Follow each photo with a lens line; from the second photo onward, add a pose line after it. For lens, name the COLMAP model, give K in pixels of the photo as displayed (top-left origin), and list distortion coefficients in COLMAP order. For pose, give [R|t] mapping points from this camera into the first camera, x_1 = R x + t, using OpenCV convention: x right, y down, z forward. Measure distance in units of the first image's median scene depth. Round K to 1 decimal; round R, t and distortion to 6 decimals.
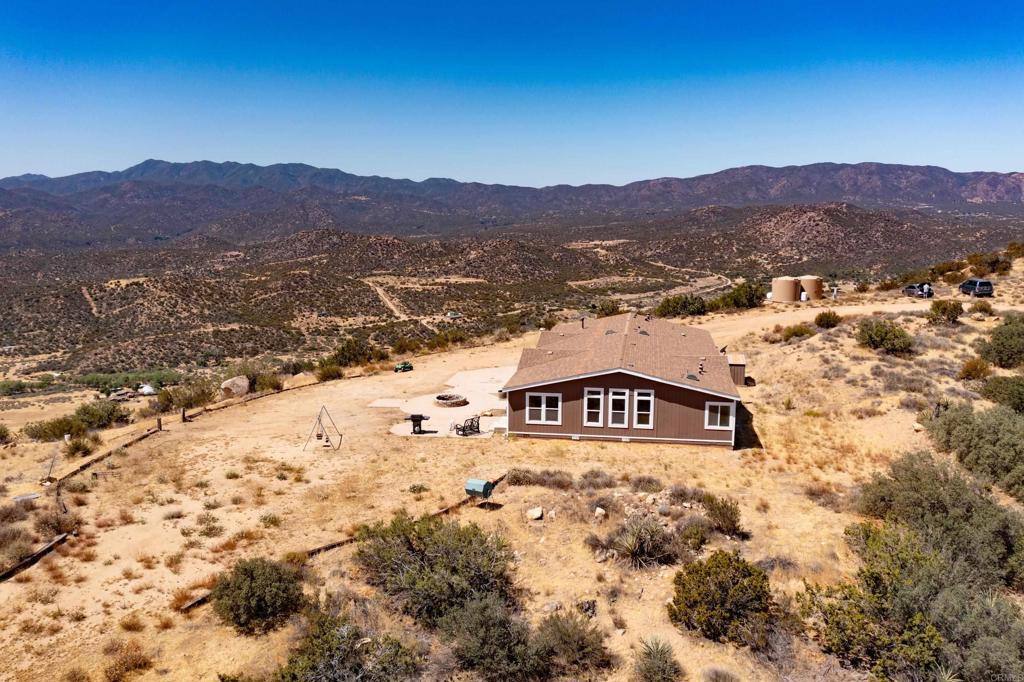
lens RADIAL K [[811.3, 0, 512.5], [0, 811.3, 335.5], [0, 0, 1]] dist [-0.014230, -0.000800]
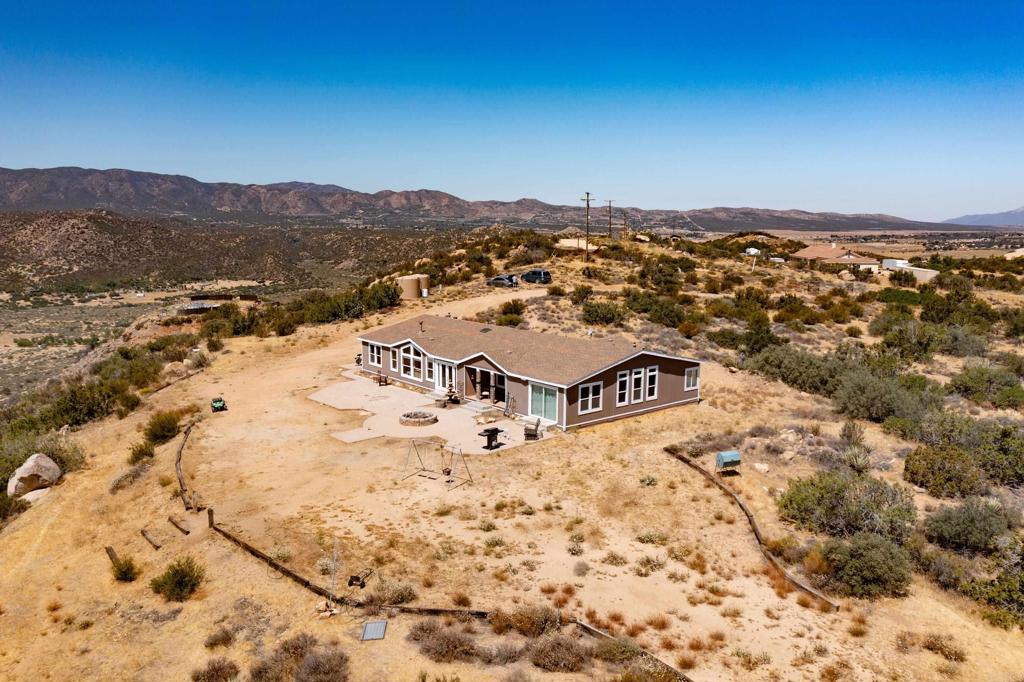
lens RADIAL K [[811.3, 0, 512.5], [0, 811.3, 335.5], [0, 0, 1]] dist [-0.014230, -0.000800]
pose [[0.637593, -0.101721, 0.763628, -0.831463], [0.108662, 0.993209, 0.041575, -0.046813], [-0.762671, 0.056470, 0.644316, 0.384104]]
